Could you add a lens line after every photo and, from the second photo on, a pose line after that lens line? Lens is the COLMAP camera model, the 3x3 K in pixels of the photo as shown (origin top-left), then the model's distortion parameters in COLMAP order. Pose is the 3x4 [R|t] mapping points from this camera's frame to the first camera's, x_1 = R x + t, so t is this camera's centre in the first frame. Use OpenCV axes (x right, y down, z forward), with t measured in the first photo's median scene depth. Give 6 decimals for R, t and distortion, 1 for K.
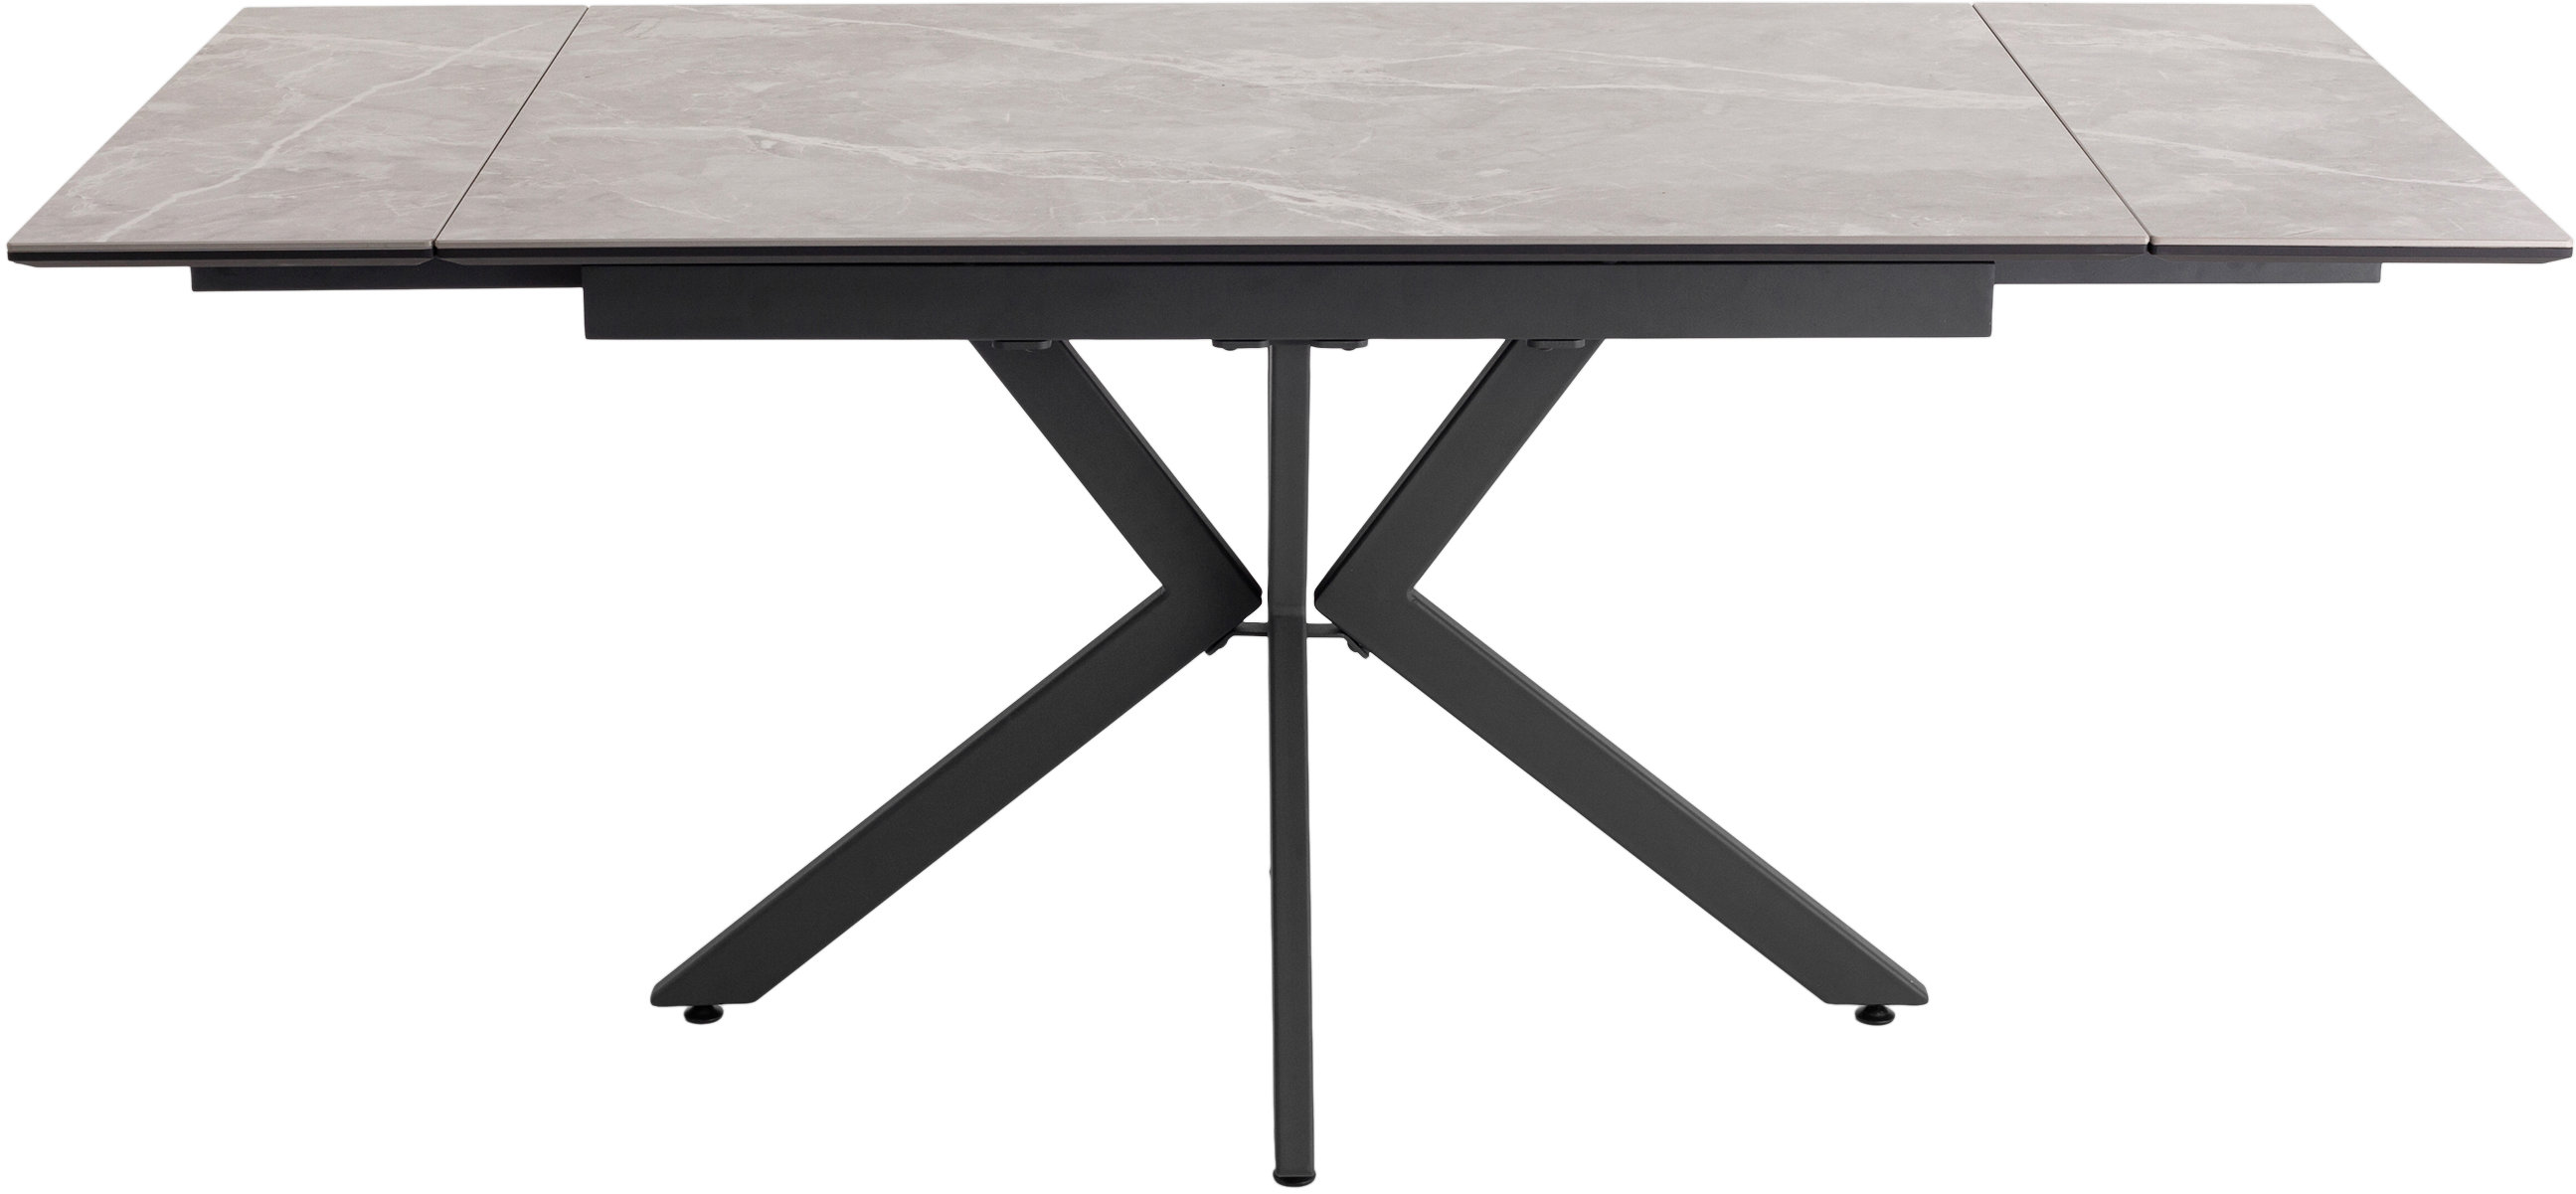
lens RADIAL K [[4302.3, 0, 1309.1], [0, 4302.3, 551.9], [0, 0, 1]] dist [0.027932, 0.034417]
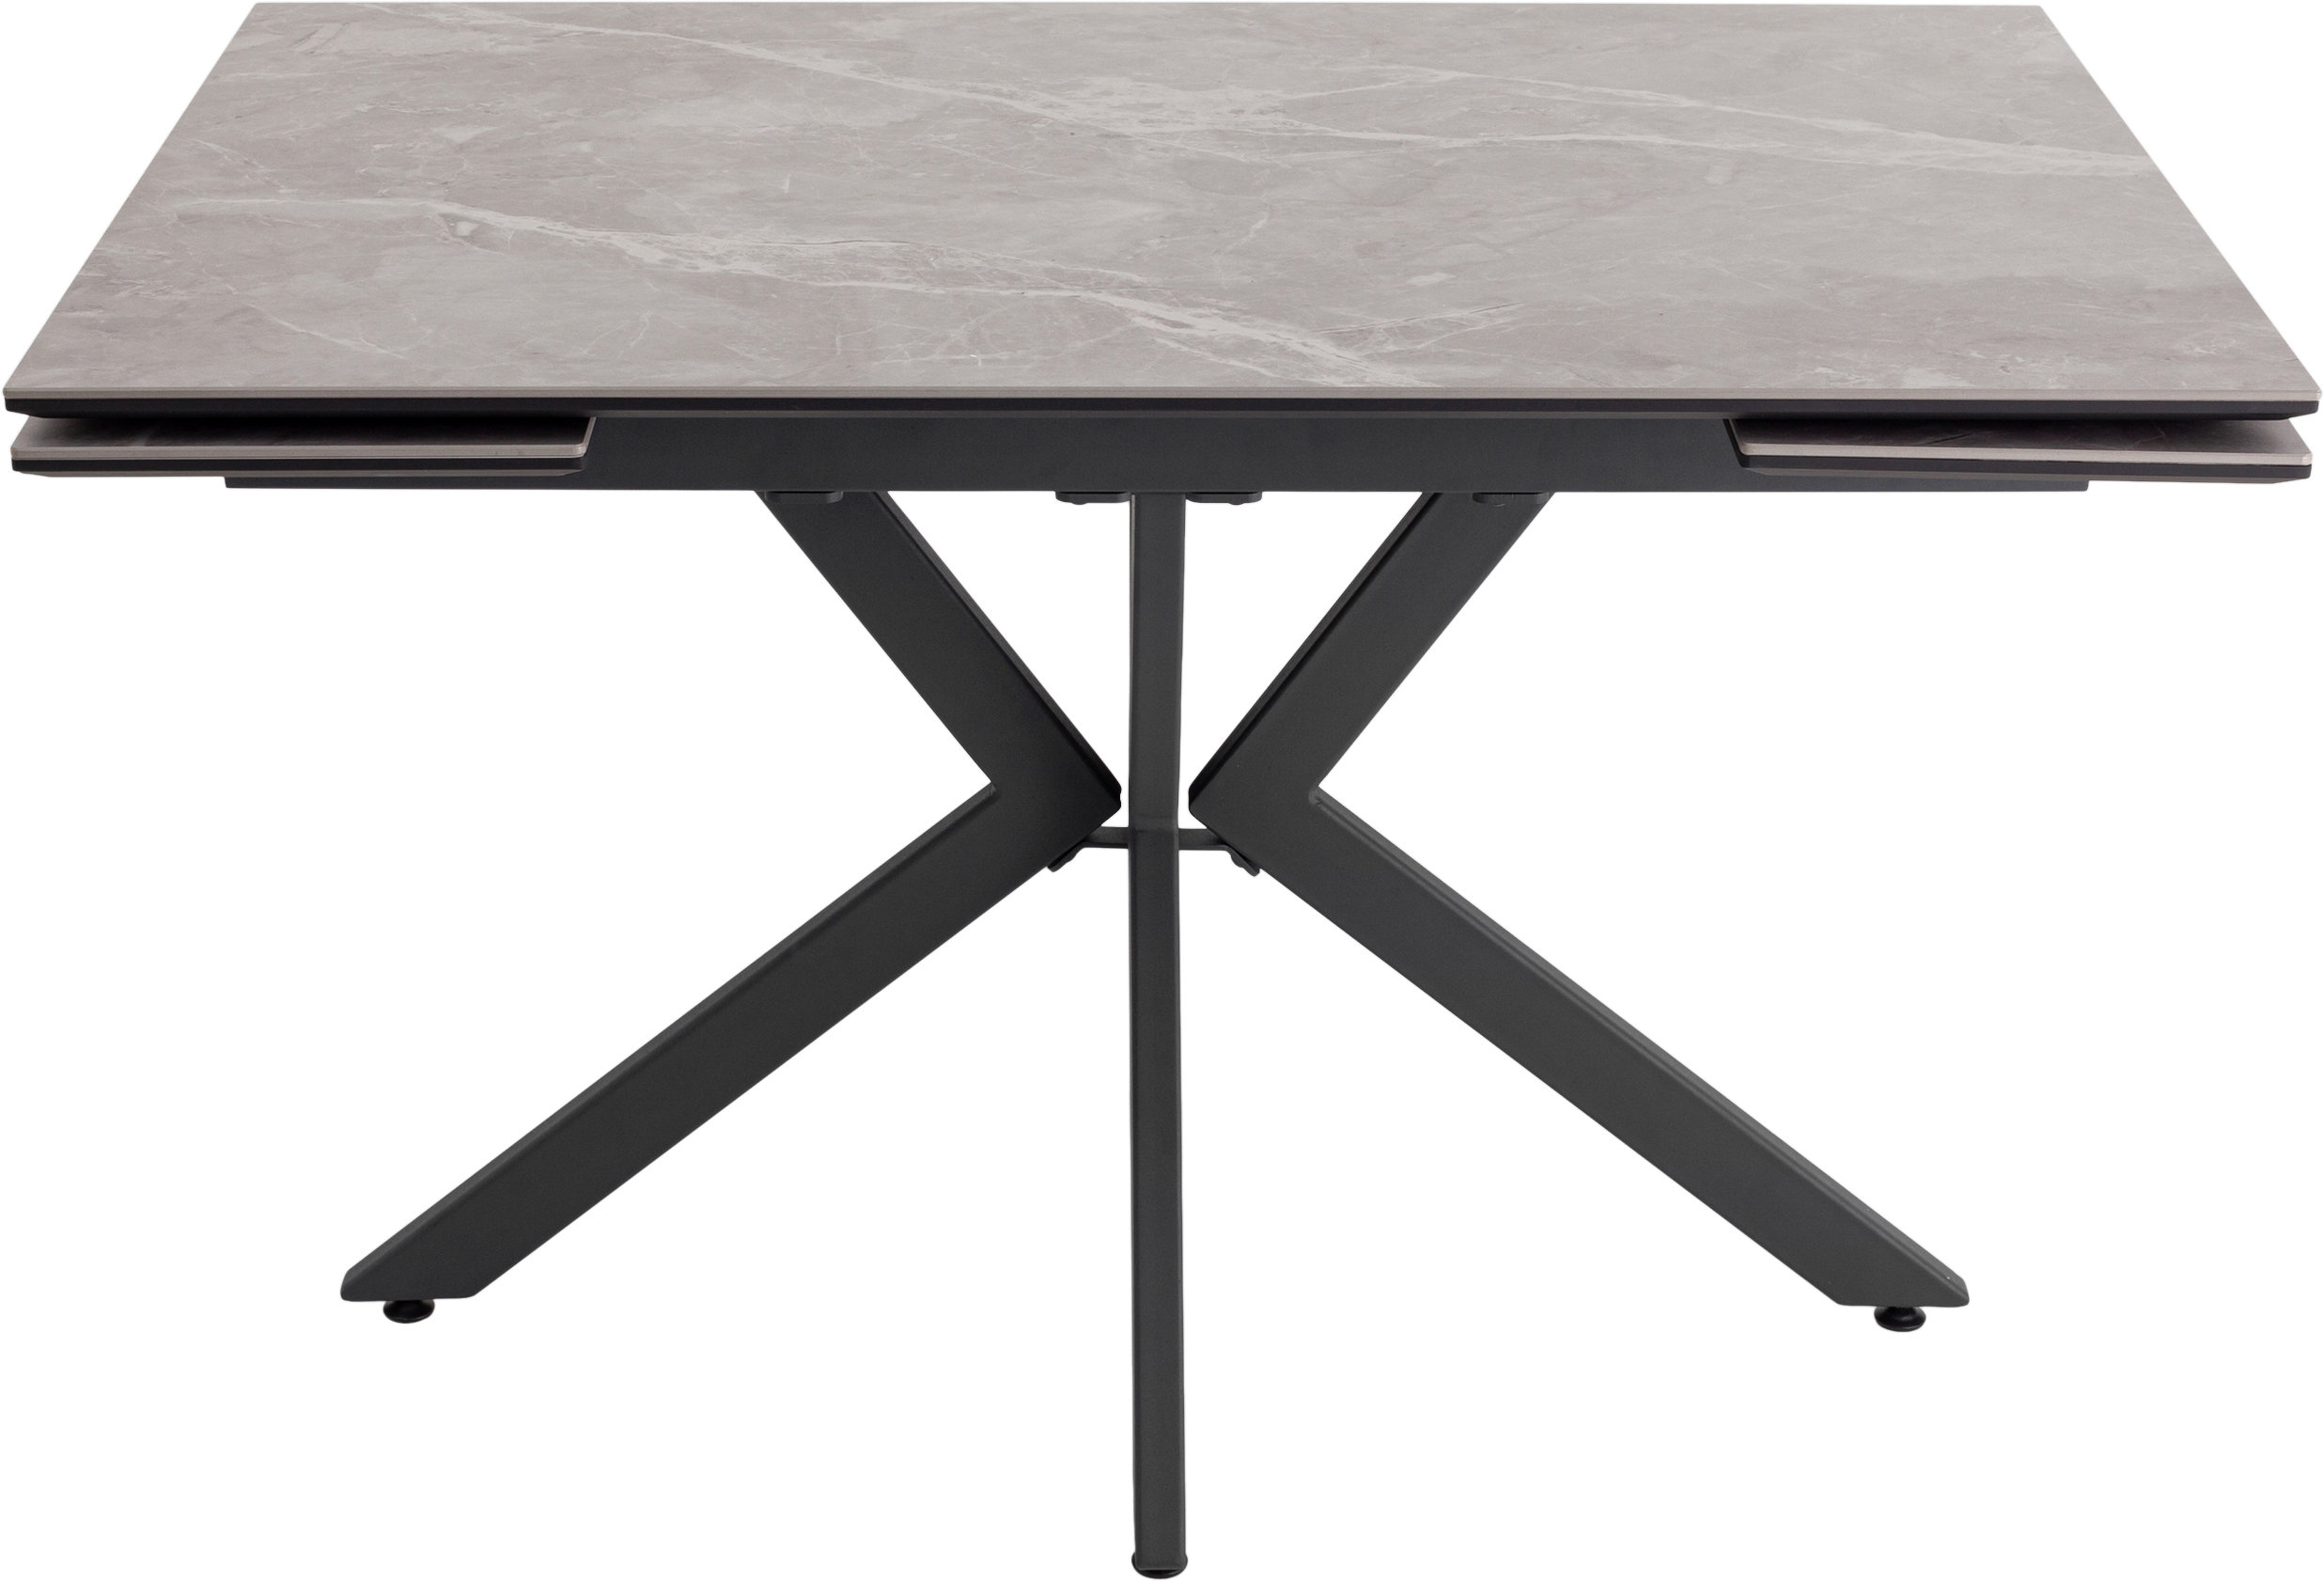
lens RADIAL K [[4583.3, 0, 1162.0], [0, 4583.3, 791.5], [0, 0, 1]] dist [0.026761, -0.071445]
pose [[0.999982, 0.004917, -0.003405, -0.000837], [-0.004606, 0.996278, 0.086078, -0.063909], [0.003816, -0.086061, 0.996283, 0.187109]]
